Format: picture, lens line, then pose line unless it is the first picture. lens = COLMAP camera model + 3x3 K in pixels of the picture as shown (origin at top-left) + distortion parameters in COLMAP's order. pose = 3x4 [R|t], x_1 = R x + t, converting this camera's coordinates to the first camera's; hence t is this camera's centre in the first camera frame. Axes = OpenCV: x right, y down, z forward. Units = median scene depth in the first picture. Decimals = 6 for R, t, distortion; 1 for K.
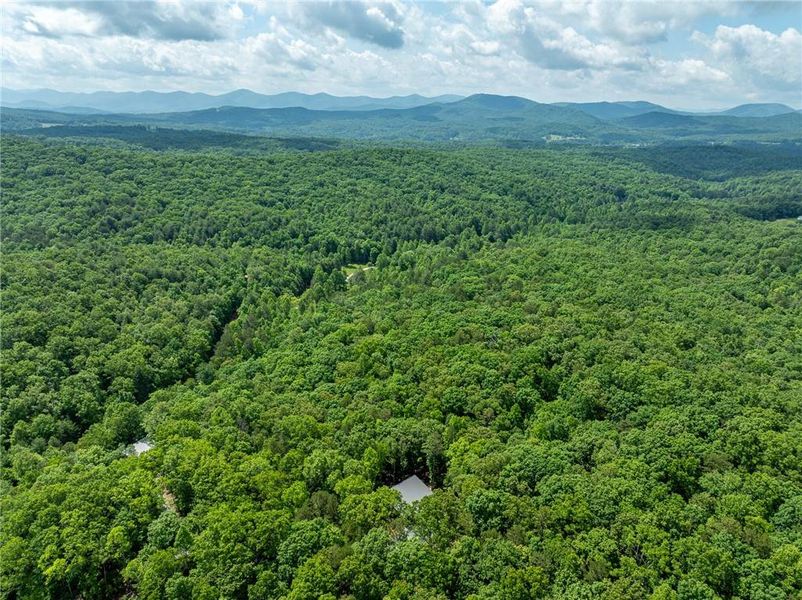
lens RADIAL K [[567.2, 0, 404.1], [0, 567.2, 300.8], [0, 0, 1]] dist [-0.031393, 0.002022]
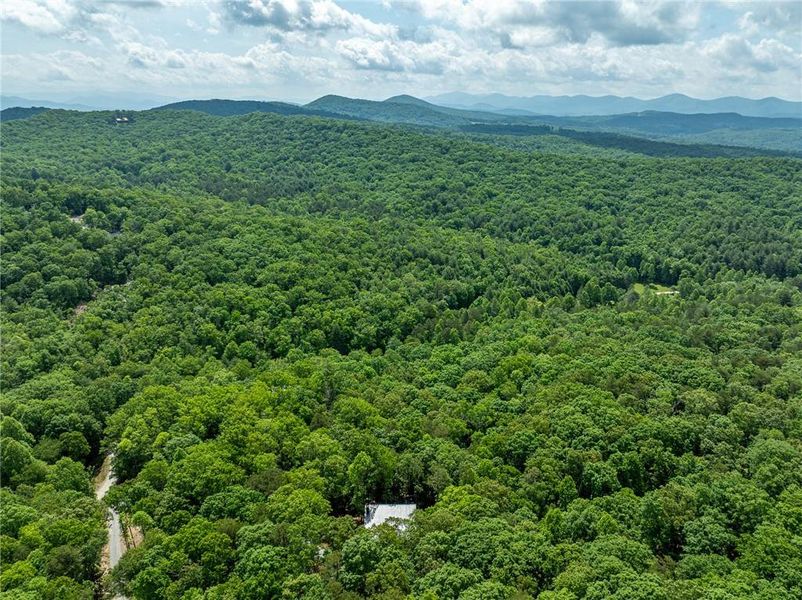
lens RADIAL K [[567.2, 0, 407.4], [0, 567.2, 302.3], [0, 0, 1]] dist [-0.031393, 0.002022]
pose [[0.768577, 0.206079, -0.605658, 0.145968], [-0.209221, 0.975608, 0.066457, -0.015652], [0.604579, 0.075639, 0.792945, 0.087335]]
